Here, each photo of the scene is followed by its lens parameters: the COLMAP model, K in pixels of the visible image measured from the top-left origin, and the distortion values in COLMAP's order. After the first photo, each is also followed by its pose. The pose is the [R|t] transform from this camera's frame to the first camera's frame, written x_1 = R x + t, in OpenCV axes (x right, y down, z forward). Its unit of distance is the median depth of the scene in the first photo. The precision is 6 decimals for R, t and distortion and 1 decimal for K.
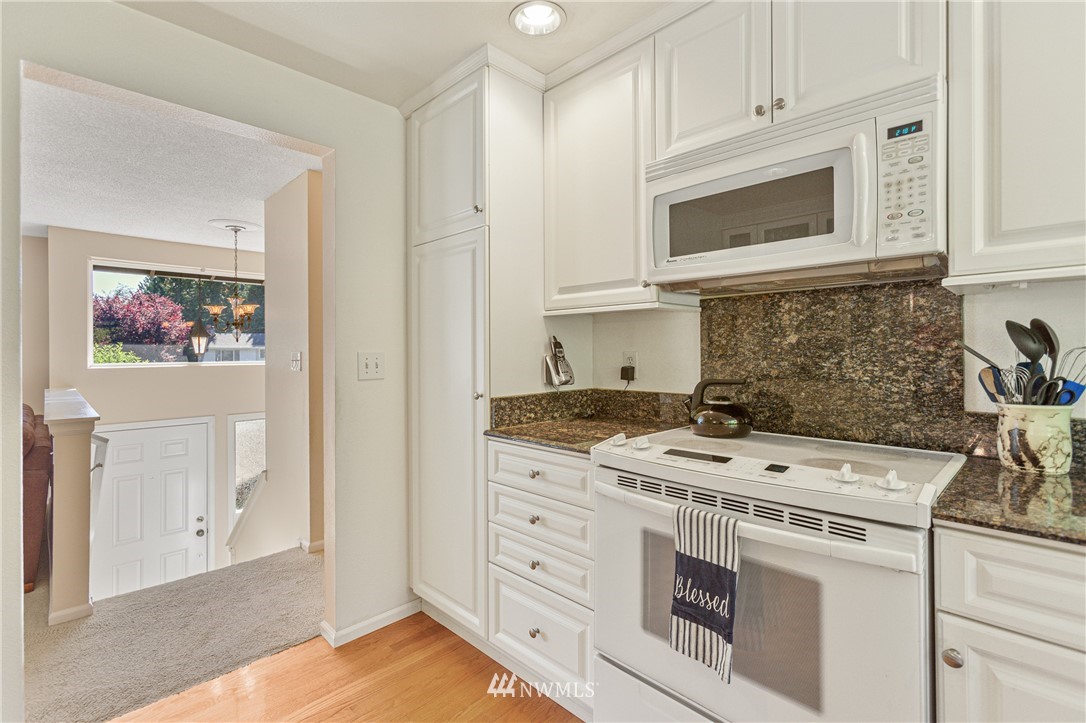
lens RADIAL K [[496.5, 0, 536.8], [0, 496.5, 348.1], [0, 0, 1]] dist [-0.021967, 0.017565]
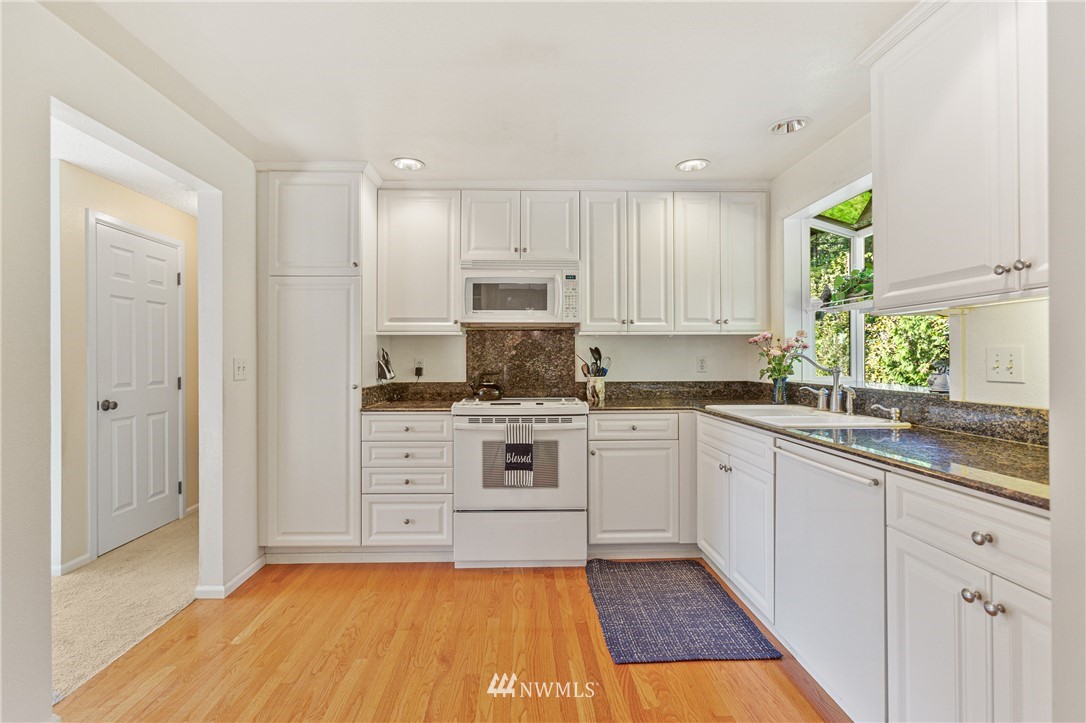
lens RADIAL K [[496.5, 0, 536.8], [0, 496.5, 348.1], [0, 0, 1]] dist [-0.021967, 0.017565]
pose [[0.675641, 0.020013, 0.736959, -1.079970], [-0.006103, 0.999749, -0.021554, 0.008718], [-0.737206, 0.010066, 0.675593, -0.552813]]
